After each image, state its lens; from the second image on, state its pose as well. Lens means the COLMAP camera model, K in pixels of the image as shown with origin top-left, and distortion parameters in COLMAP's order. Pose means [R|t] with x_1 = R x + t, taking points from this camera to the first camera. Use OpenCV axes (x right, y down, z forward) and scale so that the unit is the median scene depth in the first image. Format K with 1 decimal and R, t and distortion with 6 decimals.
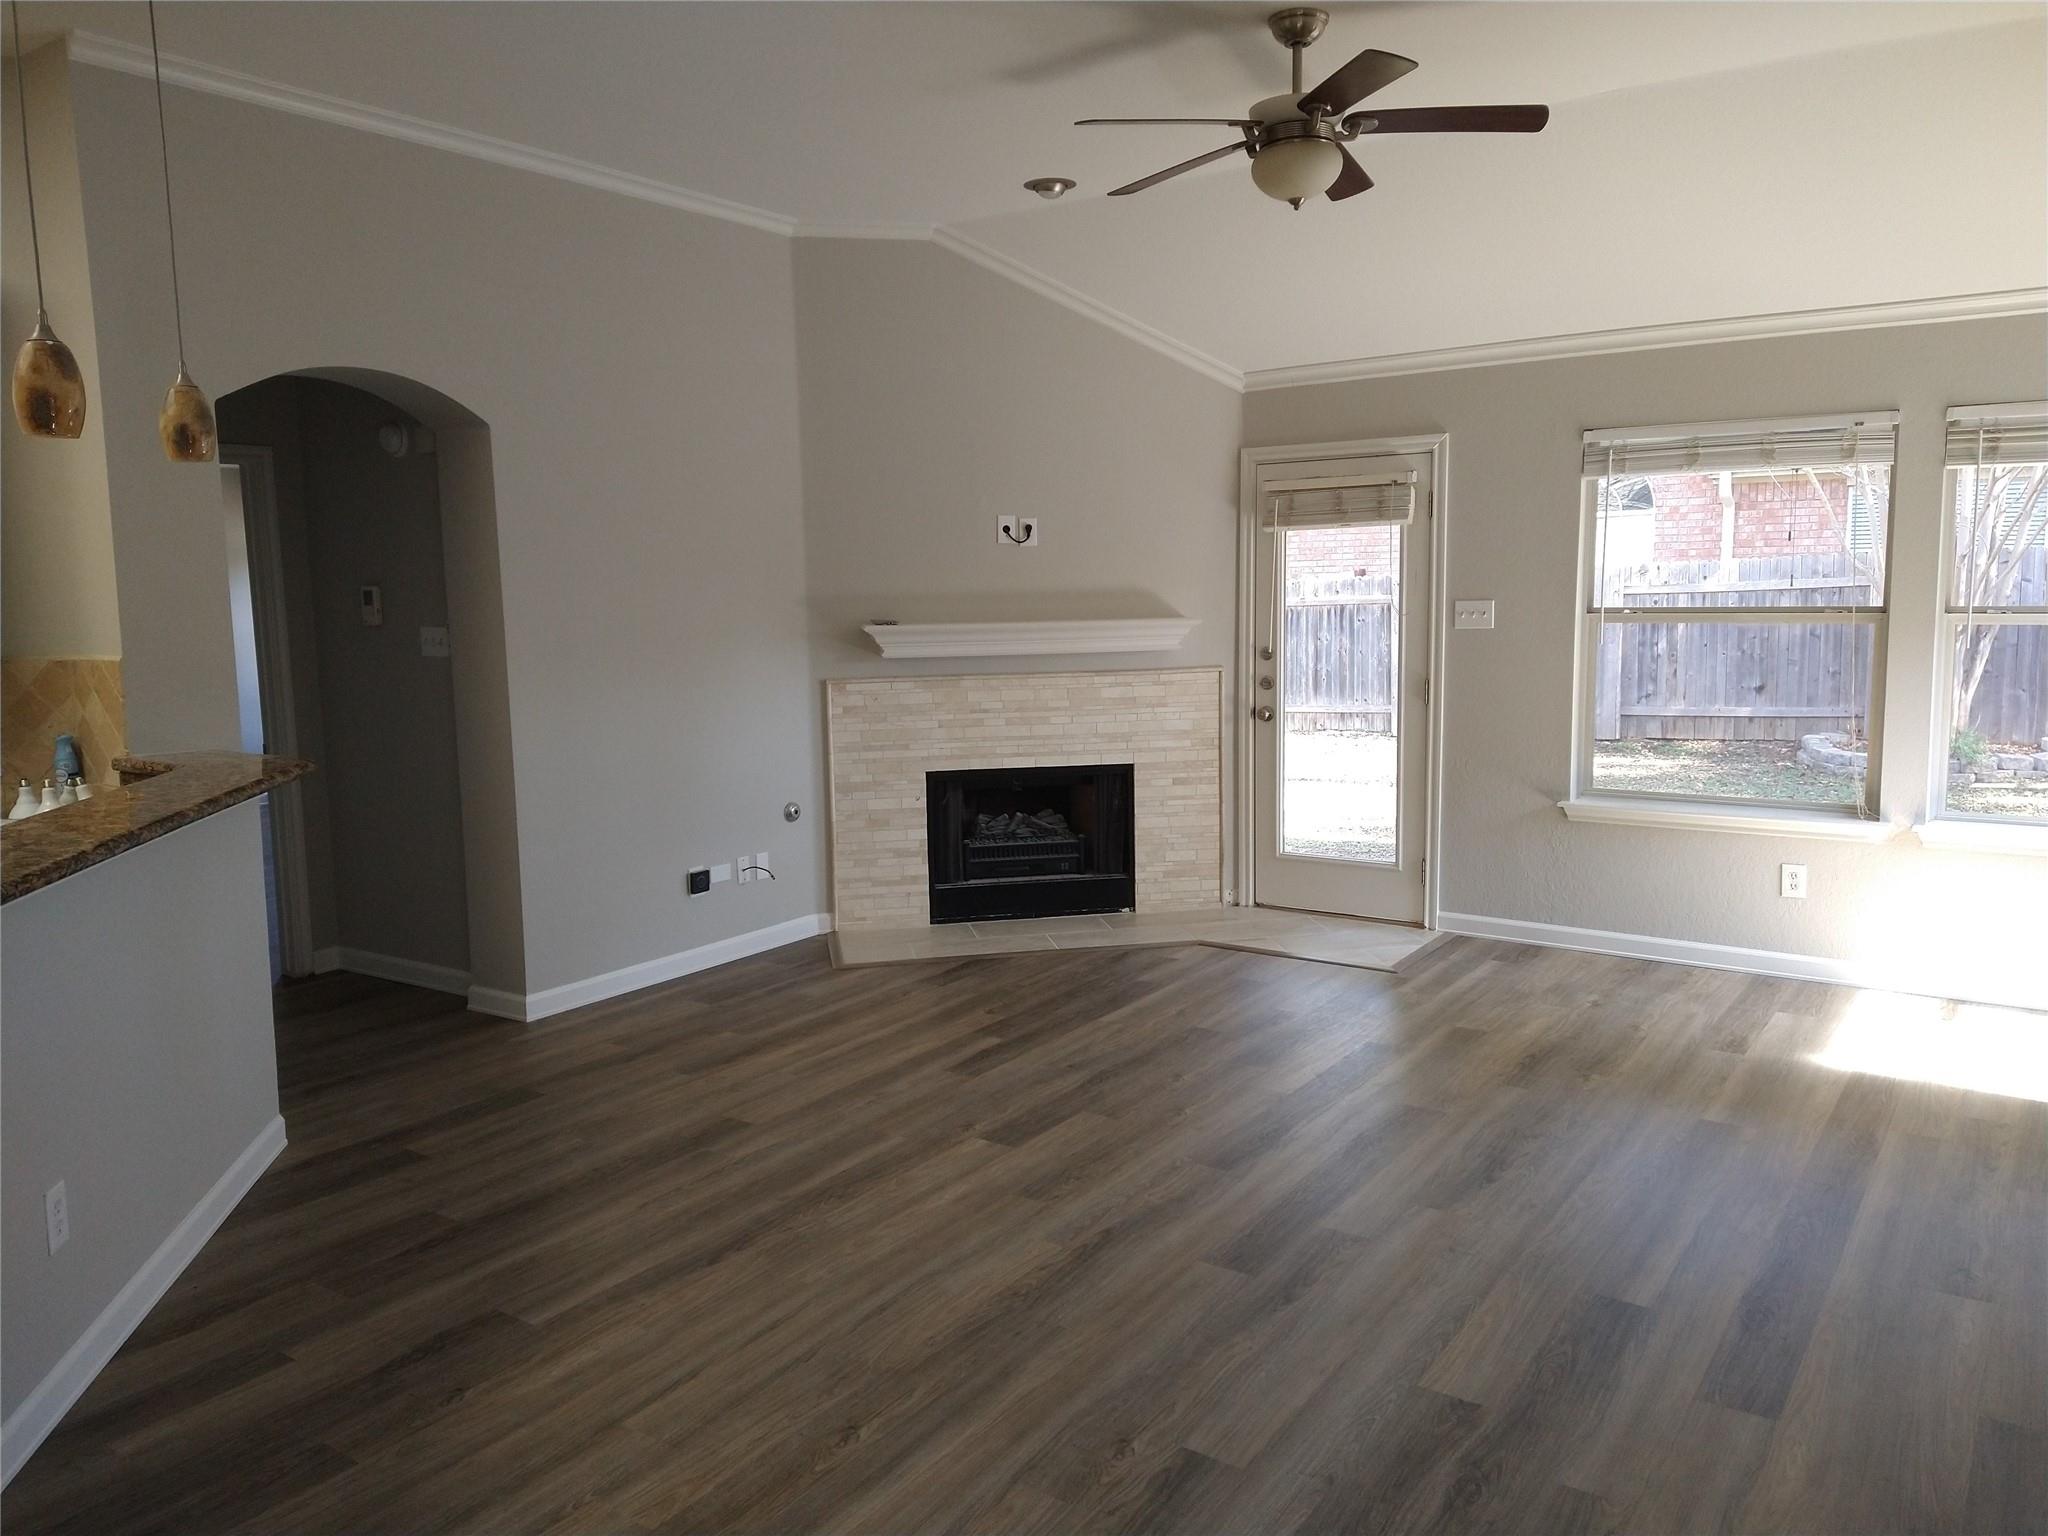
lens RADIAL K [[1479.6, 0, 1024.0], [0, 1479.6, 768.0], [0, 0, 1]] dist [0.113130, -0.149669]
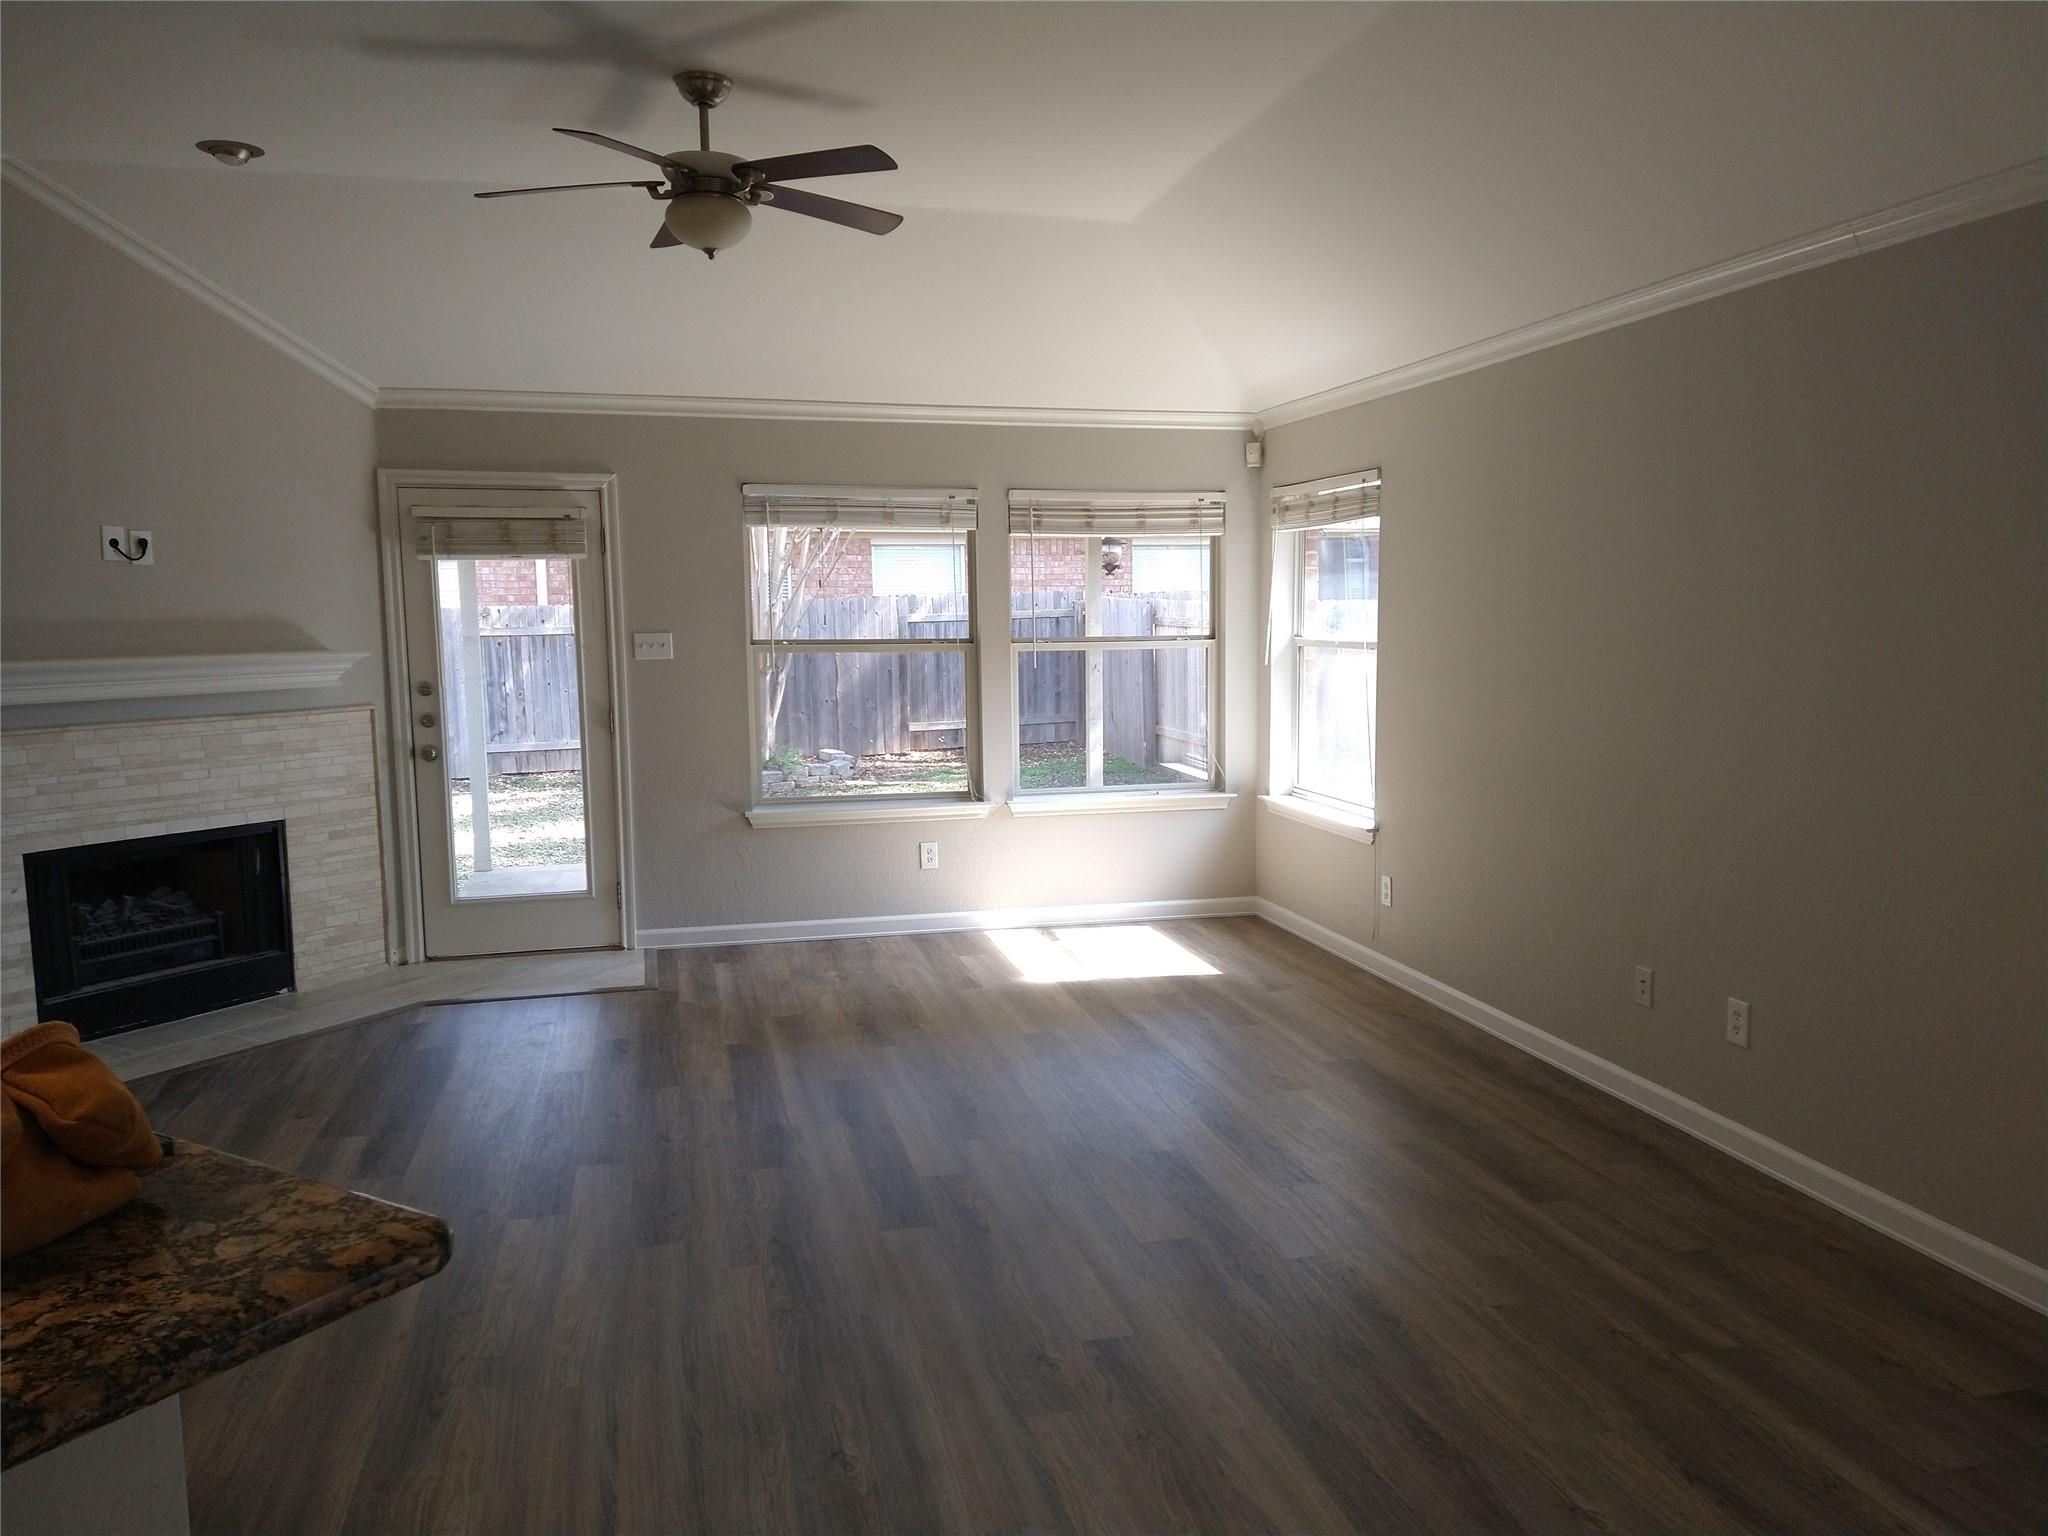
lens RADIAL K [[1479.6, 0, 1024.0], [0, 1479.6, 768.0], [0, 0, 1]] dist [0.113130, -0.149669]
pose [[0.665354, -0.067727, 0.743450, -0.296768], [0.091076, 0.995801, 0.009206, -0.001800], [-0.740952, 0.061585, 0.668728, 0.091597]]
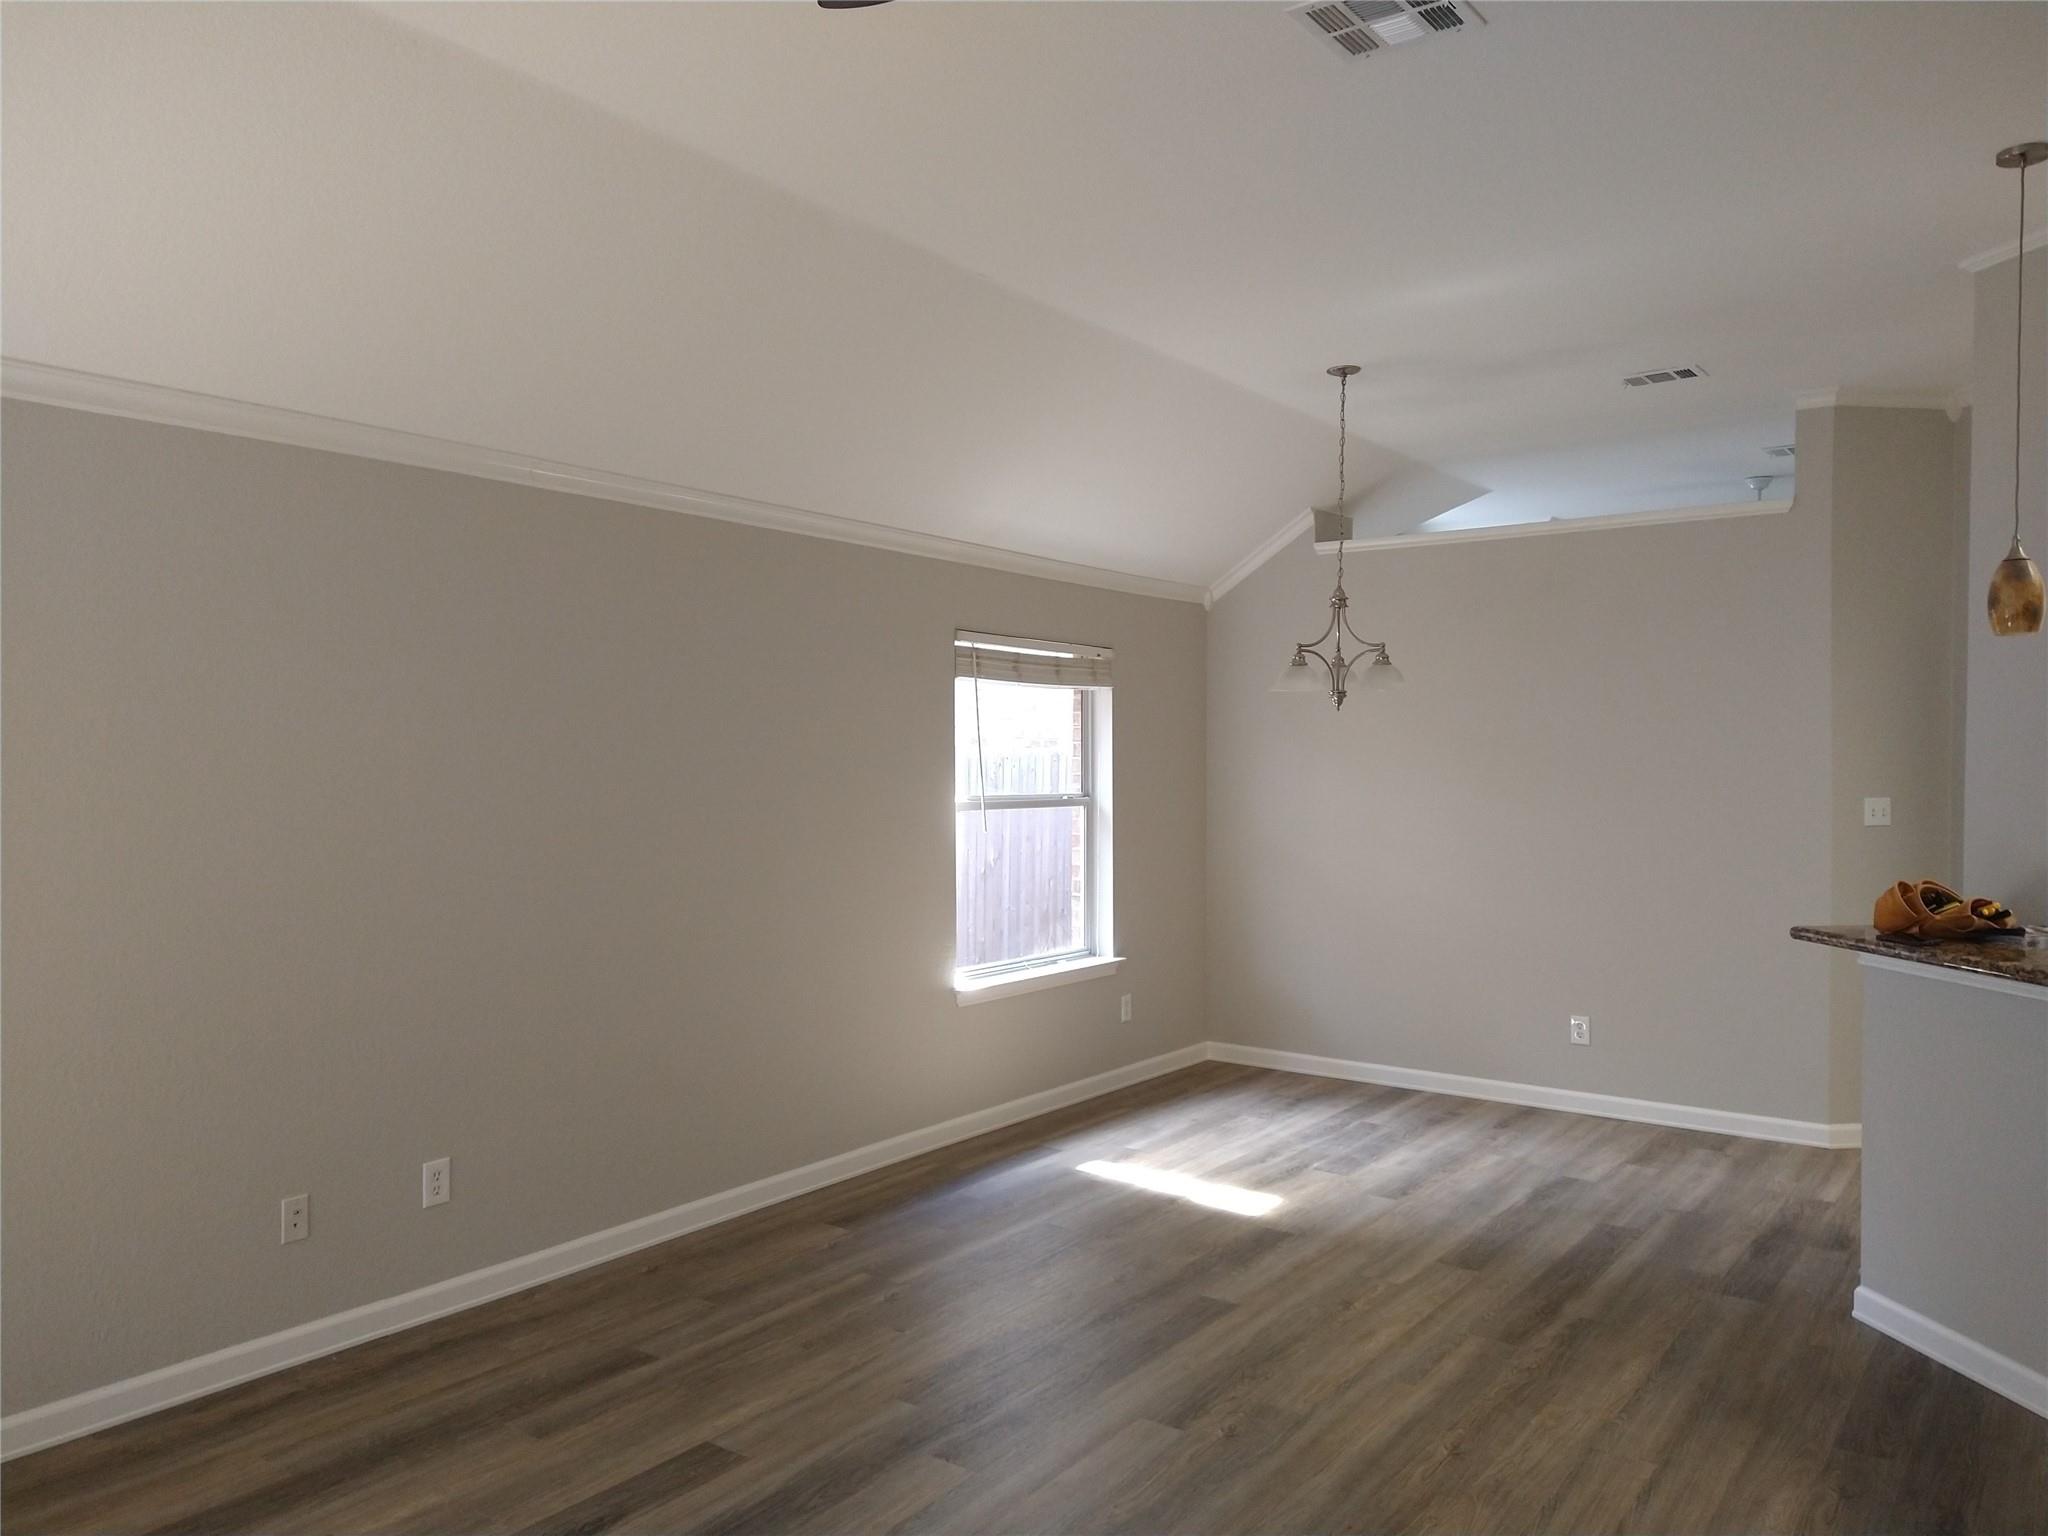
lens RADIAL K [[1479.6, 0, 1024.0], [0, 1479.6, 768.0], [0, 0, 1]] dist [0.113130, -0.149669]
pose [[-0.999708, 0.013031, 0.020346, 0.082577], [0.015615, 0.991056, 0.132533, -0.113655], [-0.018437, 0.132812, -0.990970, 0.870393]]
